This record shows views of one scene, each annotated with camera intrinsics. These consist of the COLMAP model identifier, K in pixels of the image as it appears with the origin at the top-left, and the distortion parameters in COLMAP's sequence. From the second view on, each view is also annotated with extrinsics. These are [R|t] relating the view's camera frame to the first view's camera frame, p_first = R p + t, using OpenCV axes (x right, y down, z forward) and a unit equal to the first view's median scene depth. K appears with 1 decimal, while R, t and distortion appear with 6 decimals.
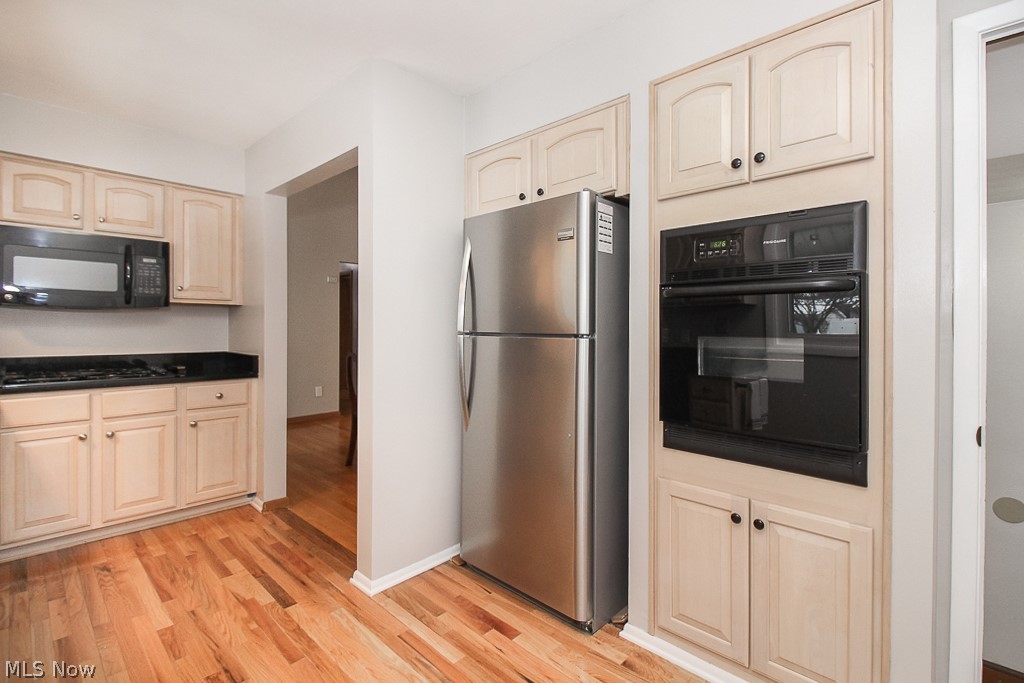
lens RADIAL K [[476.7, 0, 517.7], [0, 476.7, 337.4], [0, 0, 1]] dist [0.022261, -0.014643]
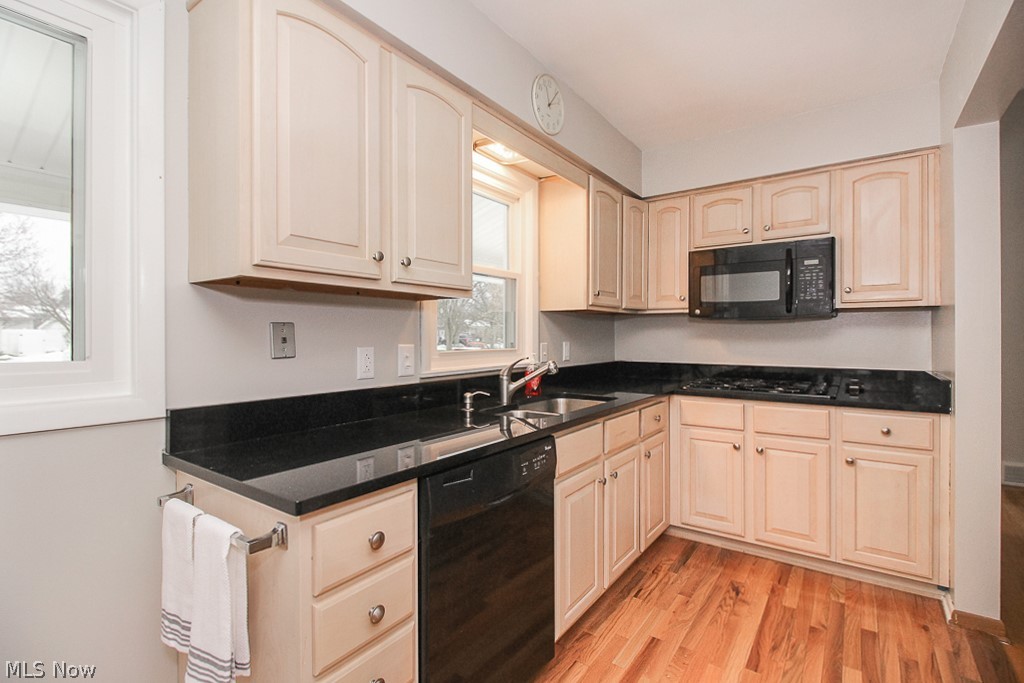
lens RADIAL K [[476.7, 0, 517.7], [0, 476.7, 337.4], [0, 0, 1]] dist [0.022261, -0.014643]
pose [[0.150207, -0.002924, -0.988650, 0.020859], [-0.019207, 0.999798, -0.005876, -0.006568], [0.988468, 0.019871, 0.150121, 0.348382]]
